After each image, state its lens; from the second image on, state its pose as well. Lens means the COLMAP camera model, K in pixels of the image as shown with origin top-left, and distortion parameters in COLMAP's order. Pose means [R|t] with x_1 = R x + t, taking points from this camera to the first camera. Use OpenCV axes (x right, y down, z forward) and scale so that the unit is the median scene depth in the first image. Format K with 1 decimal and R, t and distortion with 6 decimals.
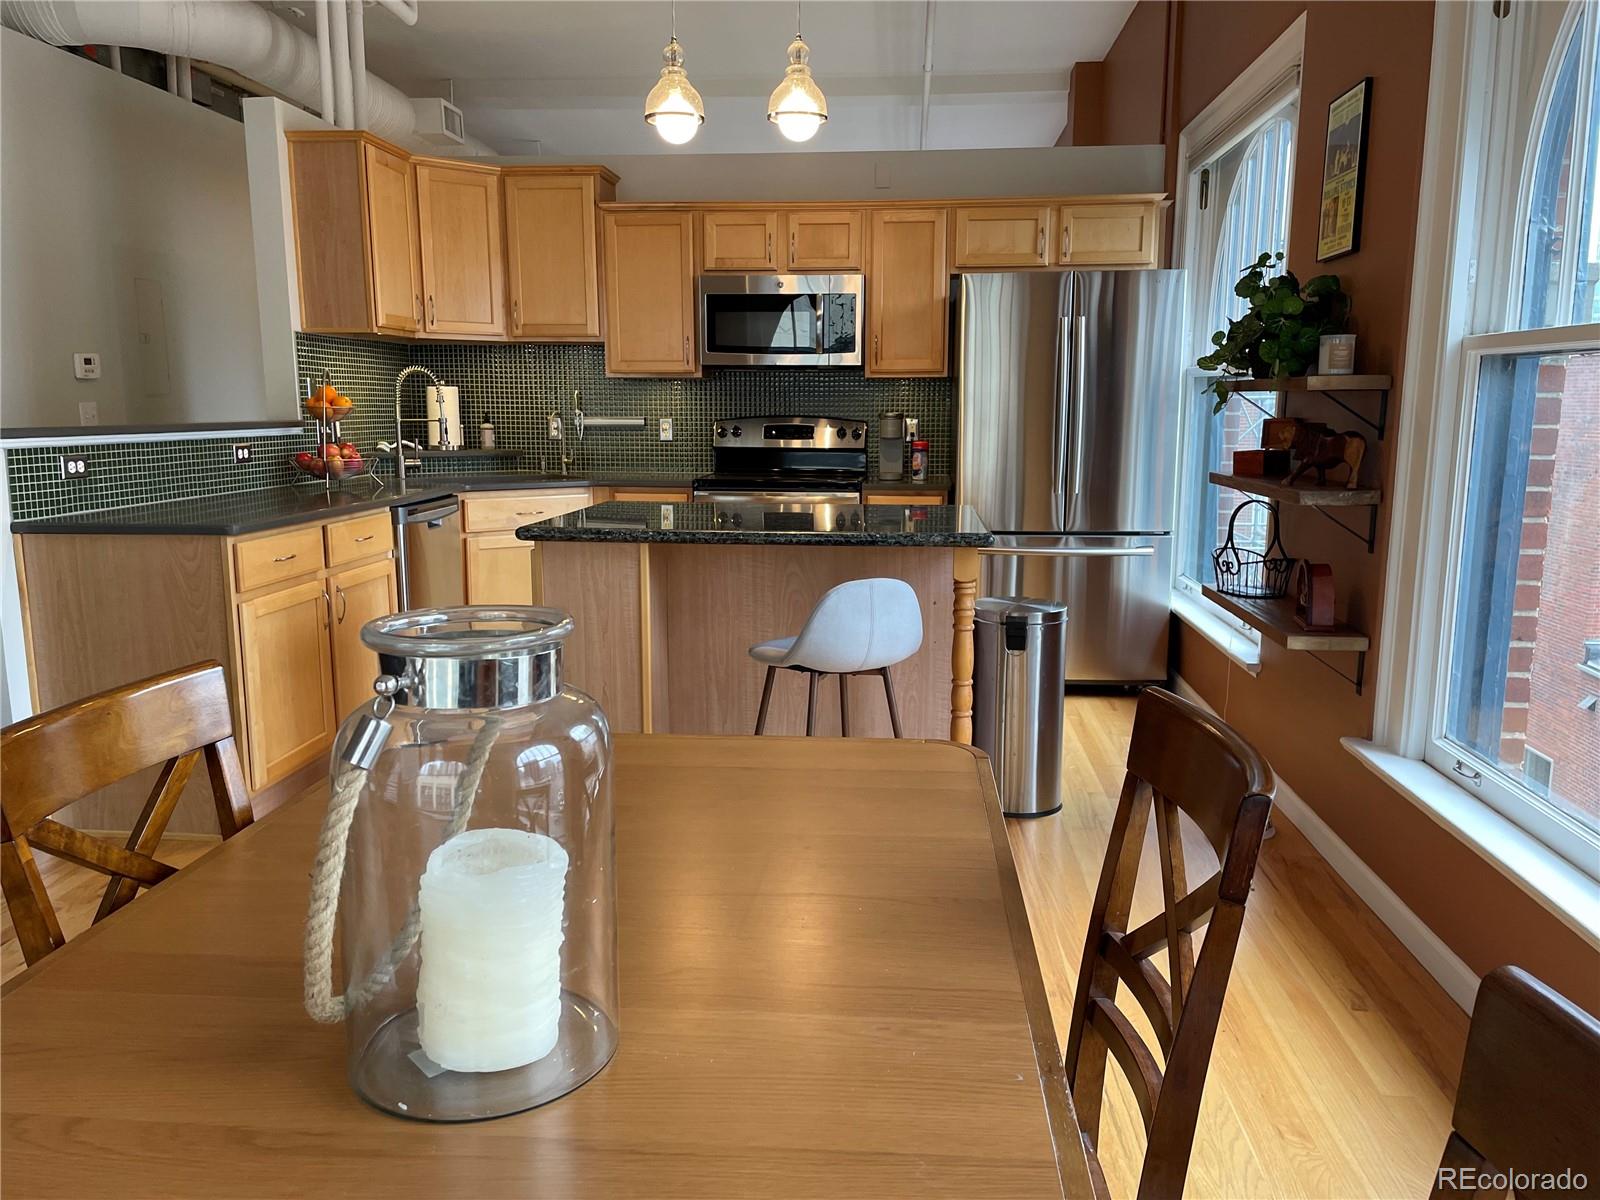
lens RADIAL K [[1179.8, 0, 813.7], [0, 1179.8, 599.0], [0, 0, 1]] dist [0.042036, -0.007433]
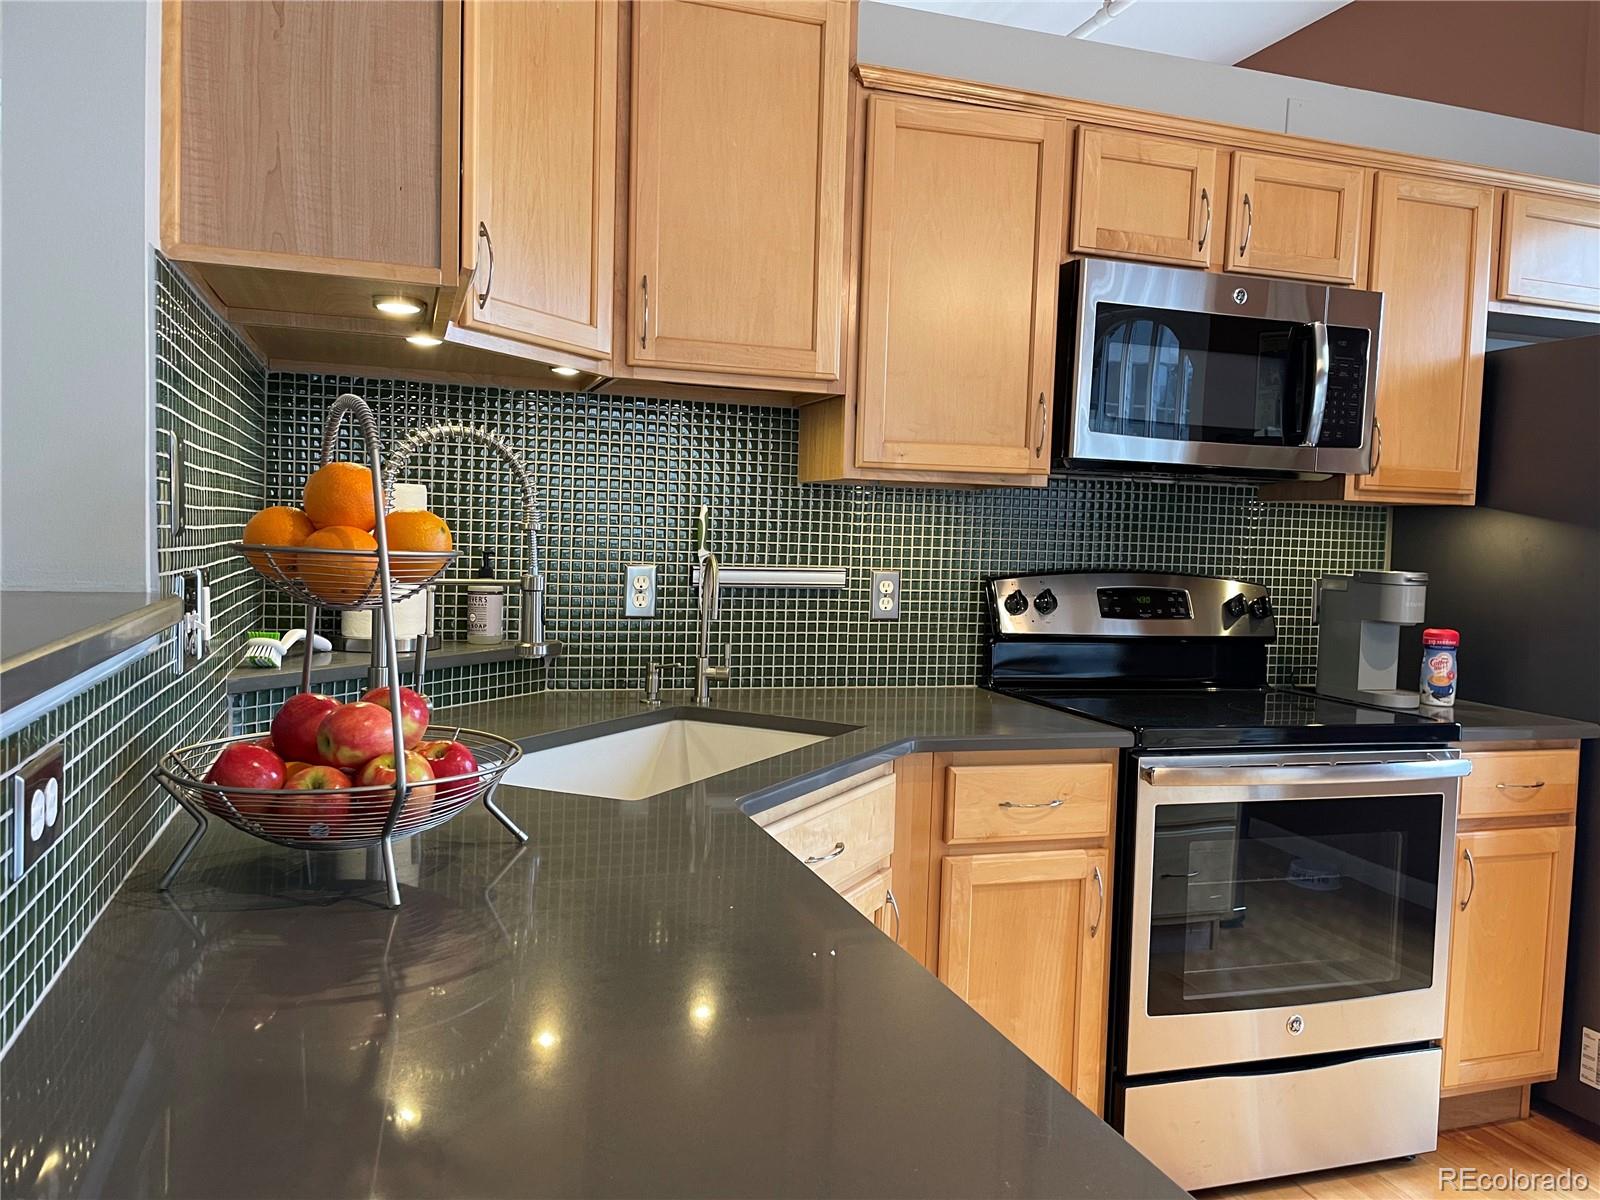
lens RADIAL K [[1179.8, 0, 813.7], [0, 1179.8, 599.0], [0, 0, 1]] dist [0.042036, -0.007433]
pose [[0.914041, 0.002766, 0.405612, -0.368720], [0.038876, 0.994776, -0.094391, -0.108781], [-0.403754, 0.102046, 0.909159, 0.648815]]
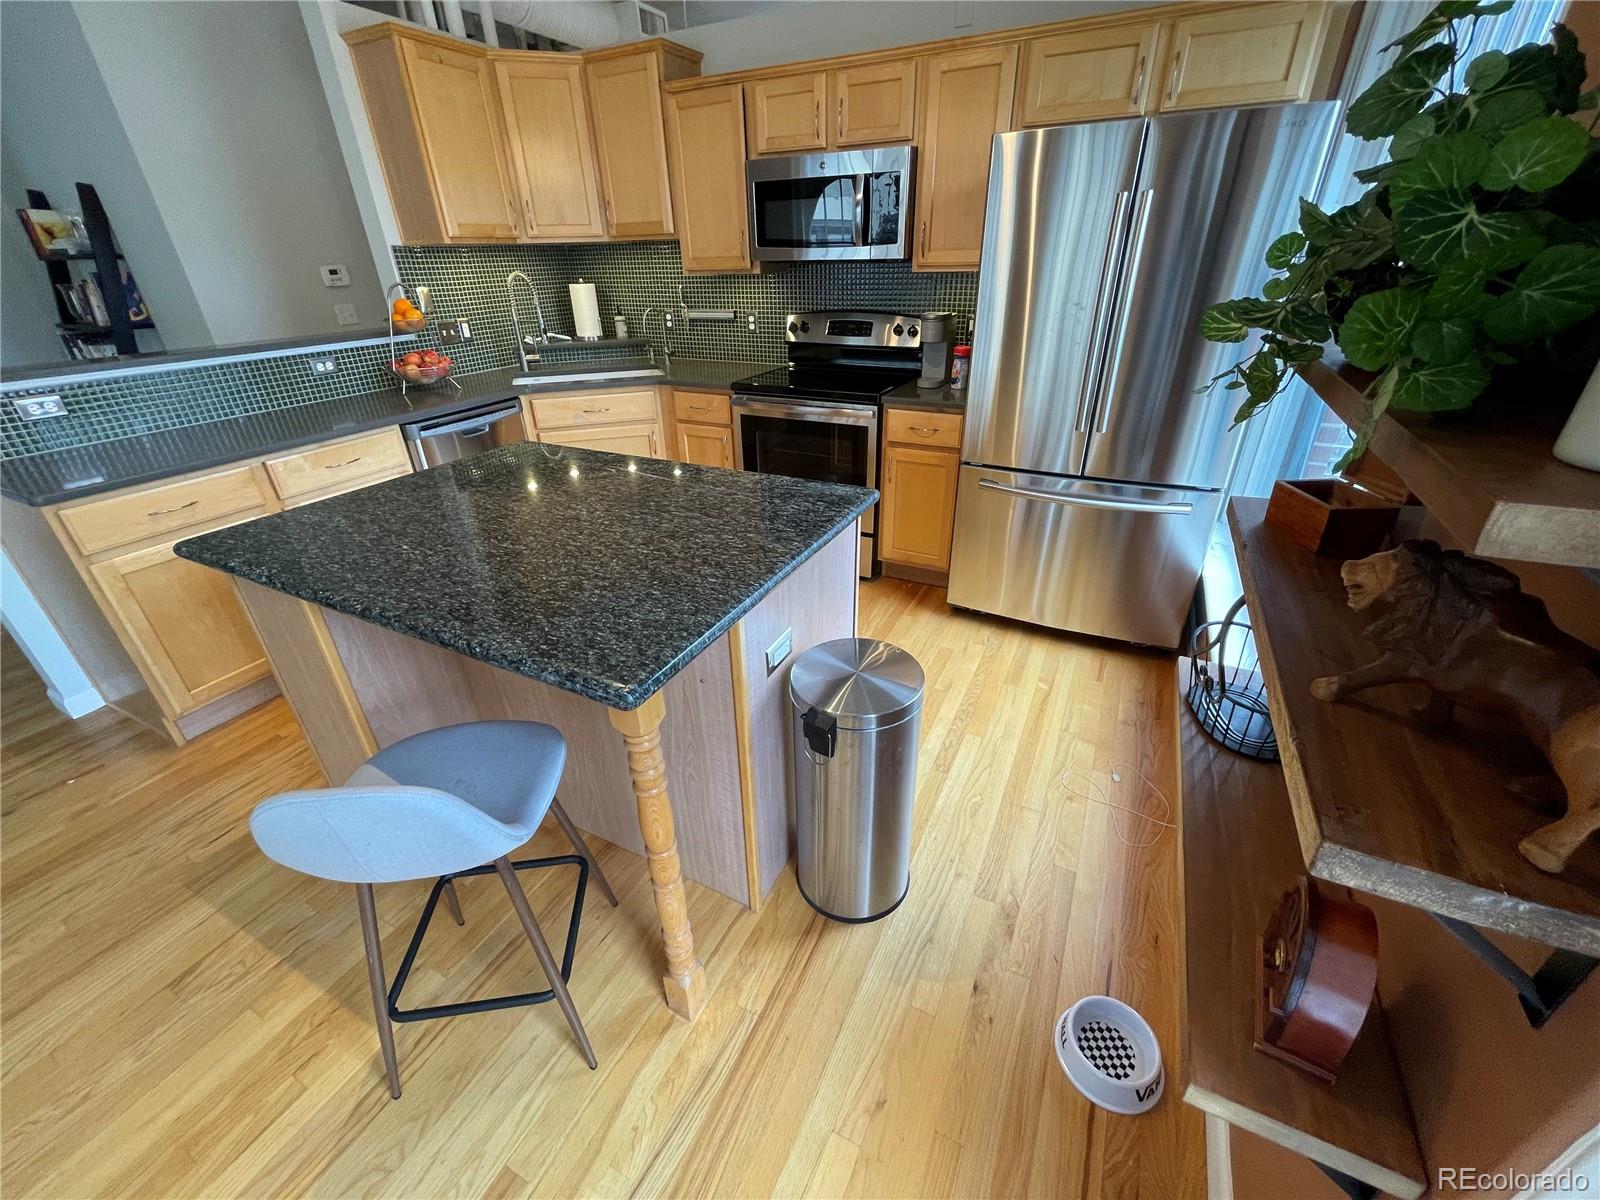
lens RADIAL K [[643.8, 0, 800.0], [0, 643.8, 600.0], [0, 0, 1]] dist [-0.006171, 0.000368]
pose [[0.928665, 0.157258, -0.335933, 0.176704], [-0.039436, 0.942404, 0.332143, -0.109329], [0.368817, -0.295201, 0.881380, 0.442289]]
